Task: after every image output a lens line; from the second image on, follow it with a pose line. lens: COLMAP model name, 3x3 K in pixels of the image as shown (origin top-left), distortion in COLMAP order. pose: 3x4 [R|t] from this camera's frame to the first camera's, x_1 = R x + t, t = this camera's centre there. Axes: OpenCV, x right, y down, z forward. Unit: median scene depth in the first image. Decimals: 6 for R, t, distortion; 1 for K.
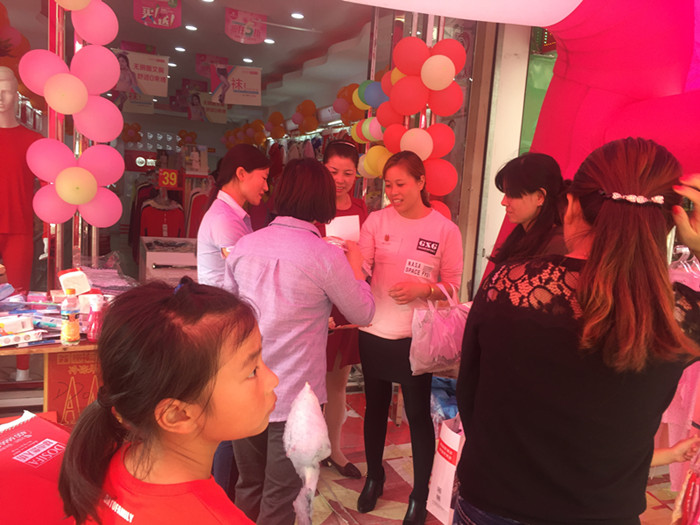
lens RADIAL K [[597.6, 0, 350.0], [0, 597.6, 262.5], [0, 0, 1]] dist [0.075387, -0.003300]
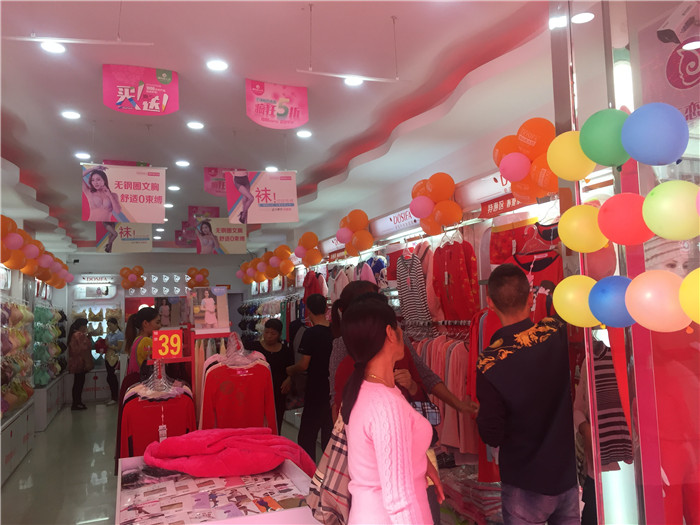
lens RADIAL K [[598.2, 0, 349.4], [0, 598.2, 258.0], [0, 0, 1]] dist [0.085087, -0.108664]
pose [[0.994805, -0.101157, -0.011403, -0.079731], [0.096680, 0.973921, -0.205260, -0.066001], [0.031869, 0.203091, 0.978641, 0.306545]]
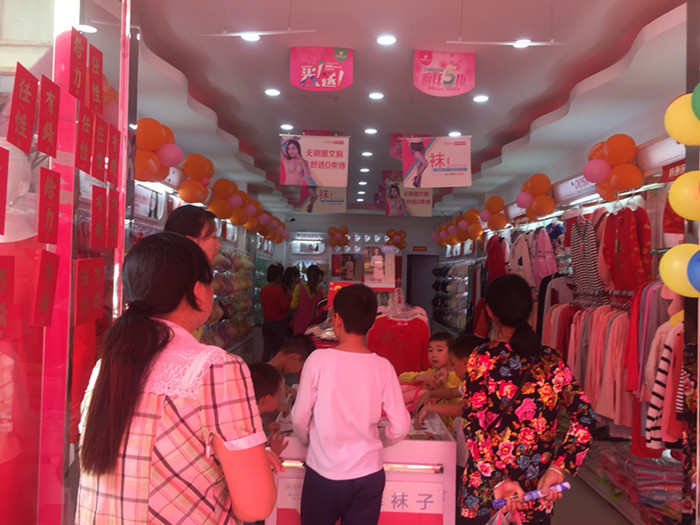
lens RADIAL K [[598.2, 0, 349.4], [0, 598.2, 258.0], [0, 0, 1]] dist [0.085087, -0.108664]
pose [[0.933019, -0.052869, -0.355922, -0.030991], [-0.005859, 0.986784, -0.161936, -0.055441], [0.359779, 0.153175, 0.920378, 0.282919]]
